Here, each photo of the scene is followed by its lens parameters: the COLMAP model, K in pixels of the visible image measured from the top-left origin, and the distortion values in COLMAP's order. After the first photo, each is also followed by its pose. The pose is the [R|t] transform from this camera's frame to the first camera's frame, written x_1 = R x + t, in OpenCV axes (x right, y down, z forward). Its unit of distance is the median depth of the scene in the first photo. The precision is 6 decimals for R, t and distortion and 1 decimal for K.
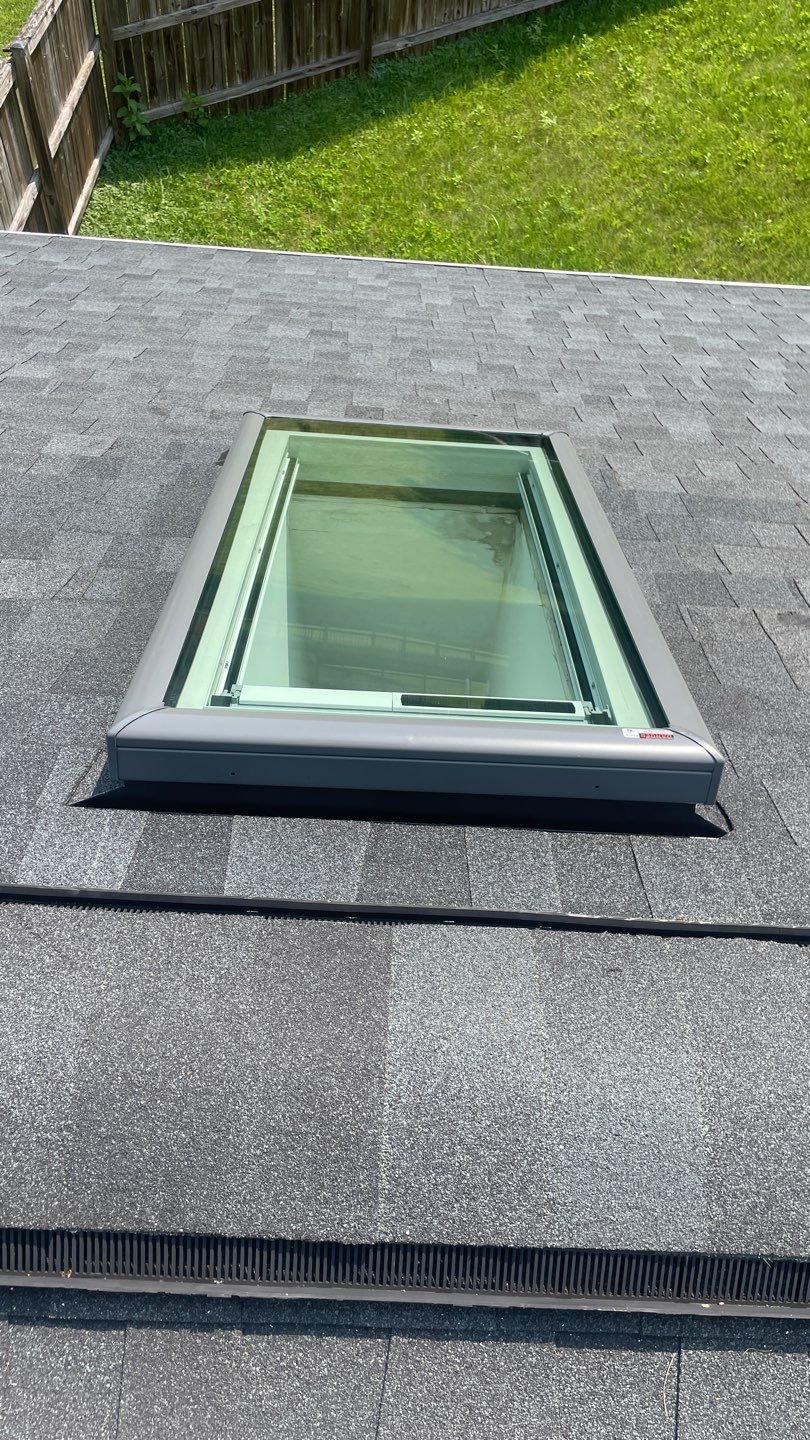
lens RADIAL K [[1093.6, 0, 405.0], [0, 1093.6, 720.0], [0, 0, 1]] dist [0.093287, -0.122281]
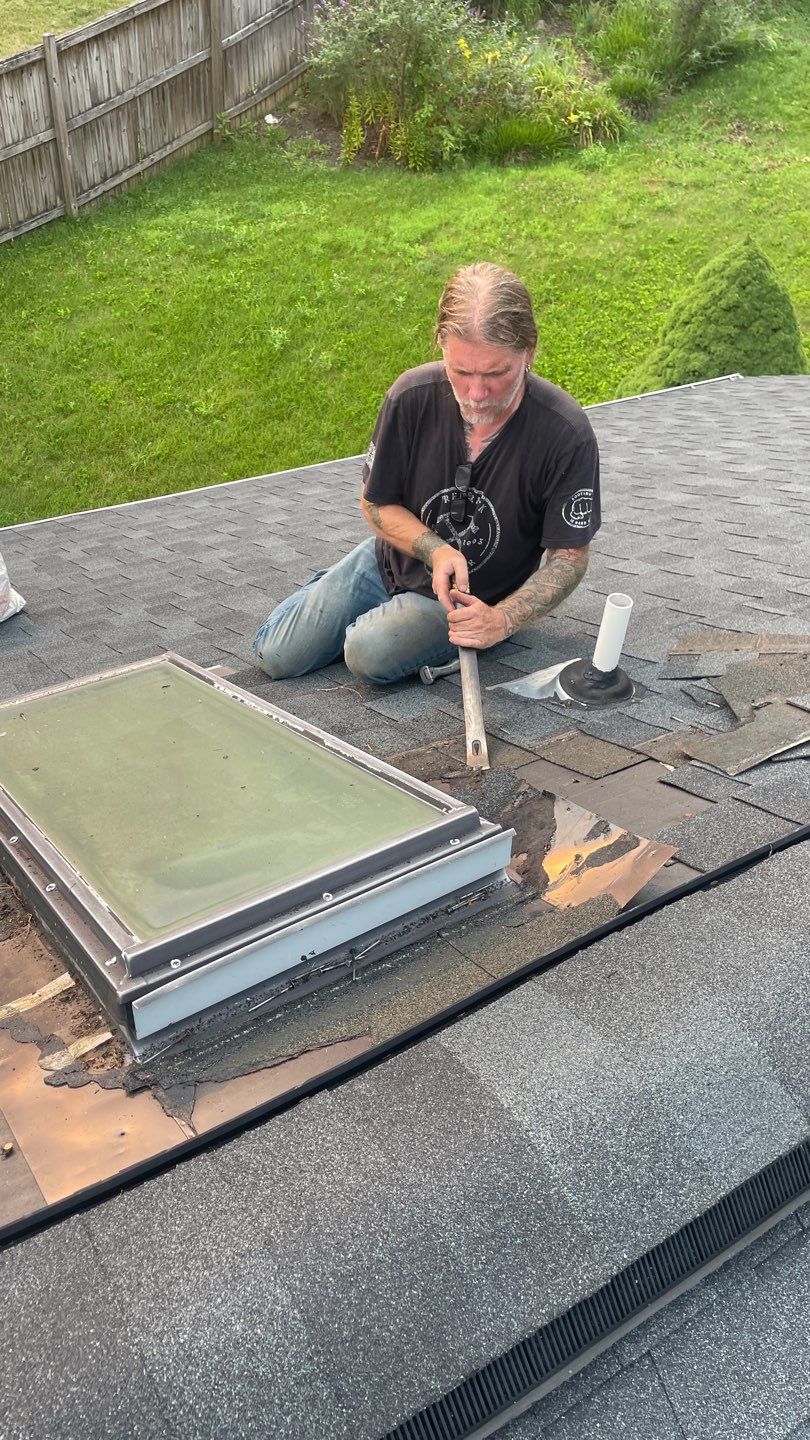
lens RADIAL K [[1093.6, 0, 405.0], [0, 1093.6, 720.0], [0, 0, 1]] dist [0.093287, -0.122281]
pose [[0.826660, -0.347844, 0.442310, -0.470269], [0.424529, 0.901463, -0.084494, -0.011925], [-0.369335, 0.257621, 0.892873, -0.030404]]
